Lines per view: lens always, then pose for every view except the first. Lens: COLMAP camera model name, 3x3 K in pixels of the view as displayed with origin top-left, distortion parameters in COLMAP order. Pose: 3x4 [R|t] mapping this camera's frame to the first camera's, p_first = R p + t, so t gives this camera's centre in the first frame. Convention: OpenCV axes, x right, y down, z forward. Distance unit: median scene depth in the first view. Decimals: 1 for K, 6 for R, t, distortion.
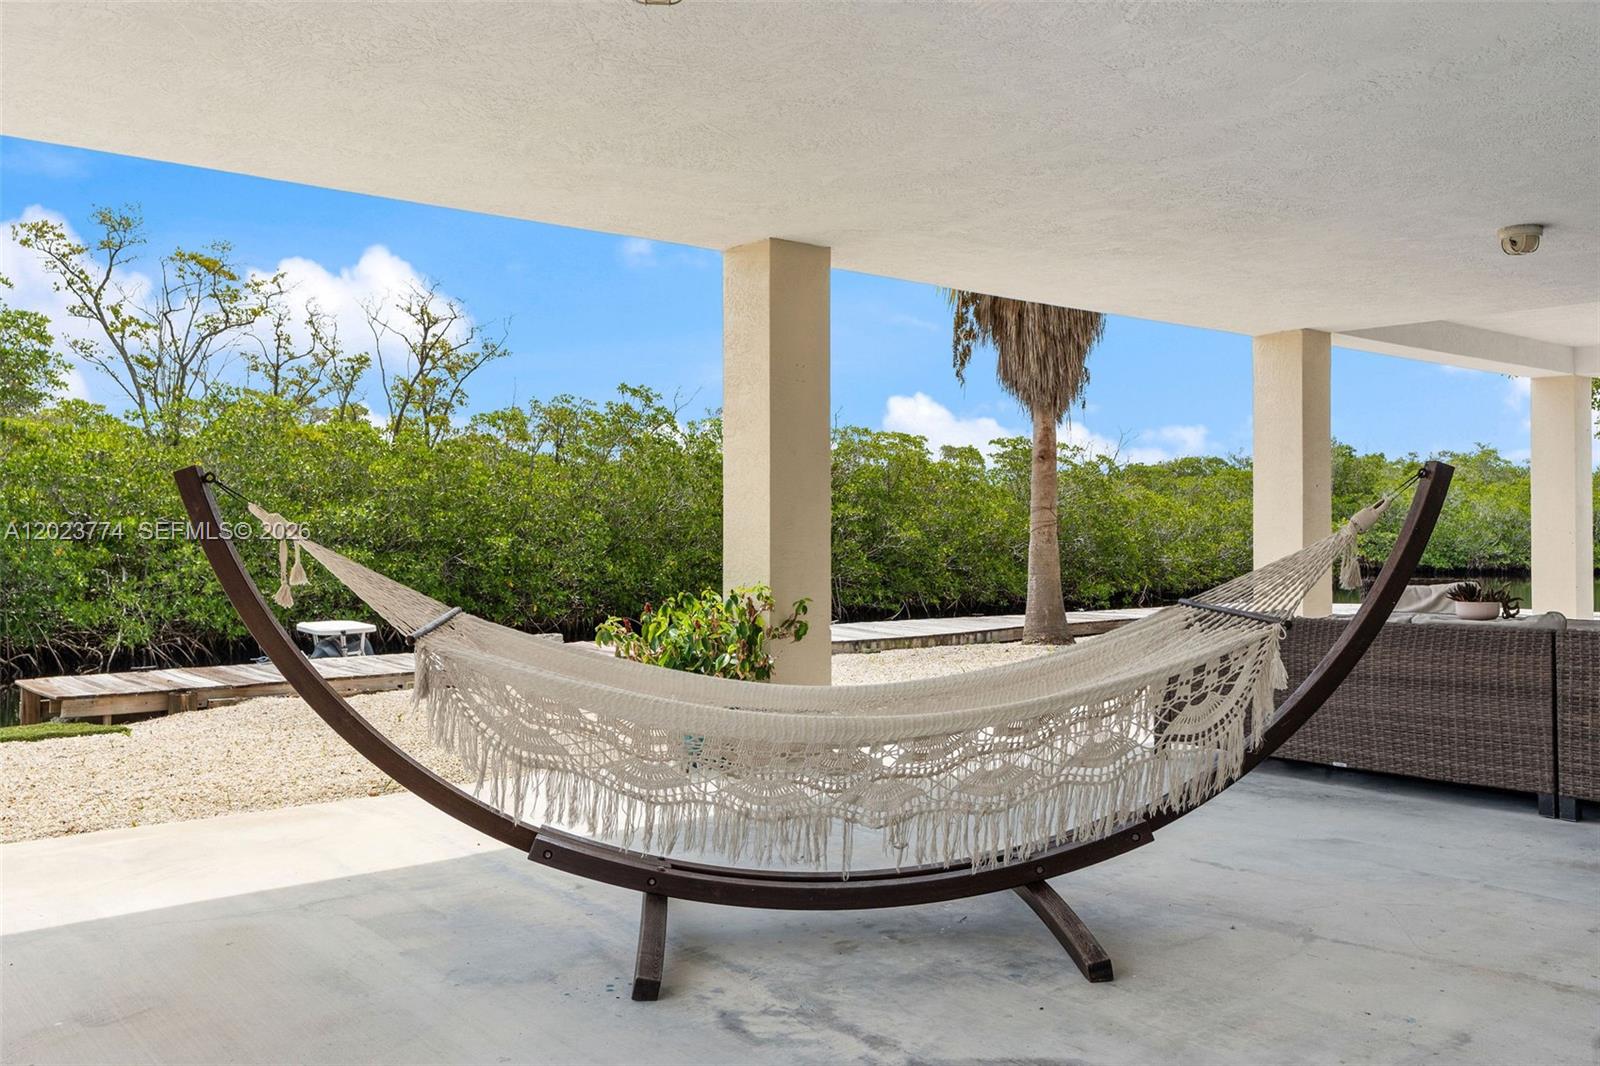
lens RADIAL K [[1335.5, 0, 802.8], [0, 1335.5, 519.1], [0, 0, 1]] dist [0.021072, -0.024043]
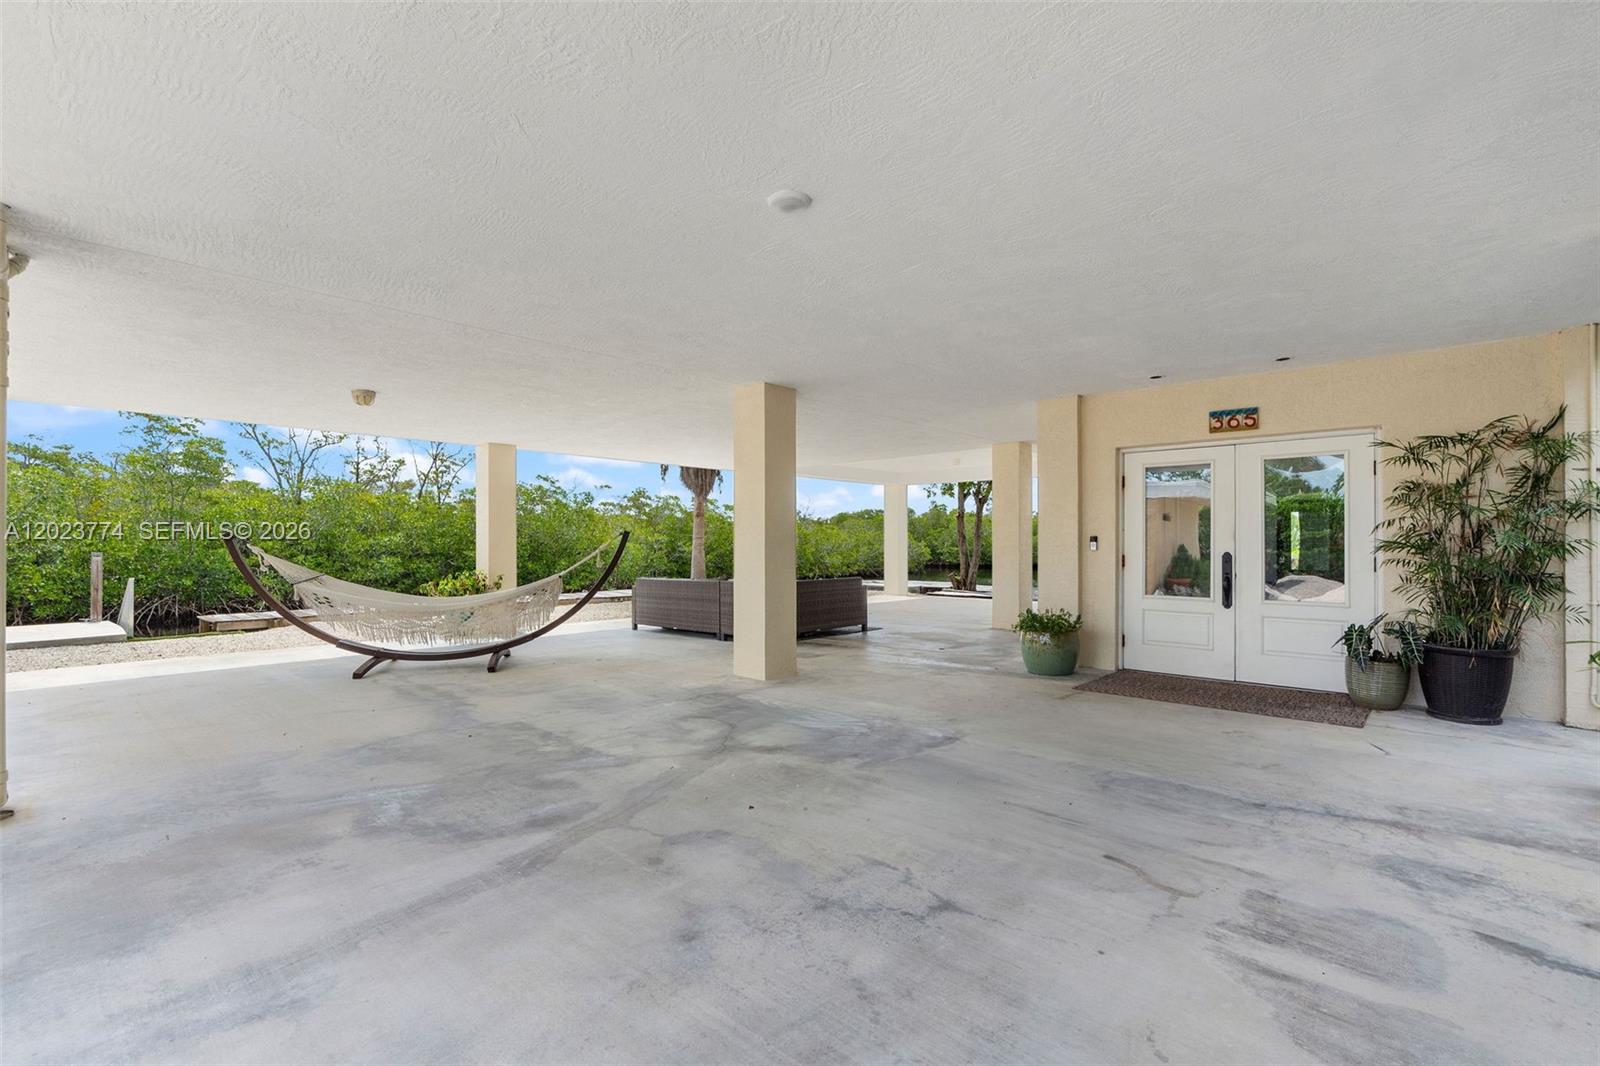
lens RADIAL K [[723.5, 0, 799.5], [0, 723.5, 542.6], [0, 0, 1]] dist [-0.005041, 0.000250]
pose [[0.989622, -0.000348, 0.143698, 0.106891], [-0.000179, 0.999993, 0.003652, -0.003125], [-0.143698, -0.003639, 0.989615, -0.151865]]
